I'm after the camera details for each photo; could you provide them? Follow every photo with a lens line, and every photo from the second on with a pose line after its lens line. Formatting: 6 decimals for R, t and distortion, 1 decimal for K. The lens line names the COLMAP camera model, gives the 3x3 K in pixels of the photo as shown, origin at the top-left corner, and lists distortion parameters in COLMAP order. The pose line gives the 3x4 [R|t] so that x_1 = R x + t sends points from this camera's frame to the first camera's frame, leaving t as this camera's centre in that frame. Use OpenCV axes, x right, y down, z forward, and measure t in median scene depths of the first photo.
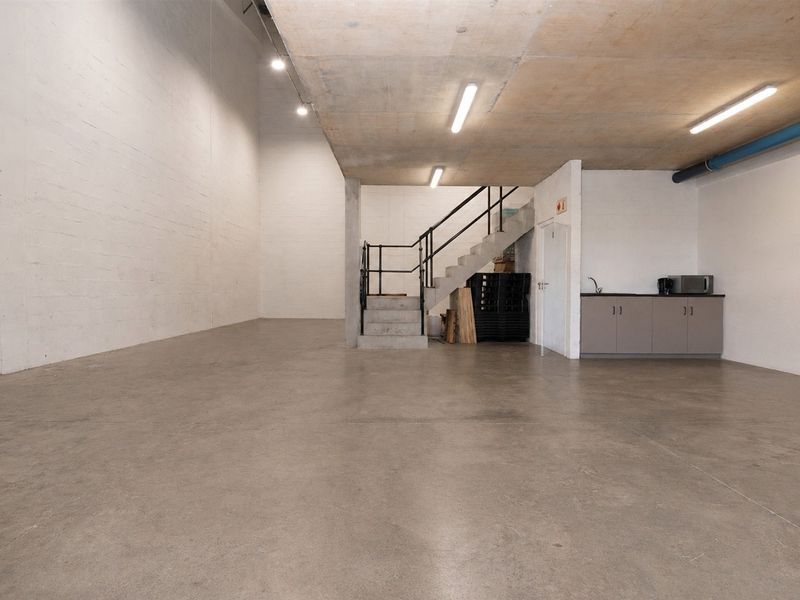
lens RADIAL K [[476.9, 0, 399.9], [0, 476.9, 297.9], [0, 0, 1]] dist [-0.015686, -0.003536]
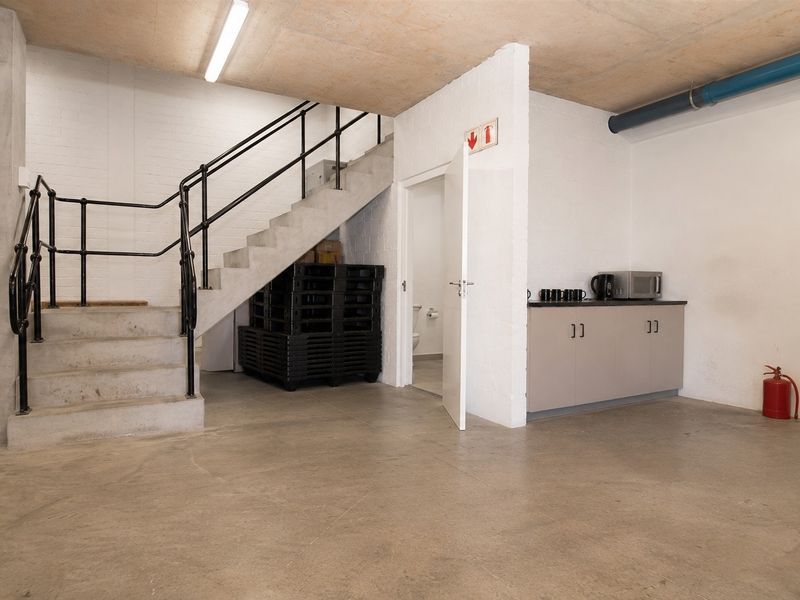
lens RADIAL K [[476.9, 0, 401.9], [0, 476.9, 298.2], [0, 0, 1]] dist [-0.015686, -0.003536]
pose [[0.863433, -0.007984, 0.504401, -0.006729], [0.006836, 0.999968, 0.004126, -0.013005], [-0.504418, -0.000115, 0.863460, 0.491889]]
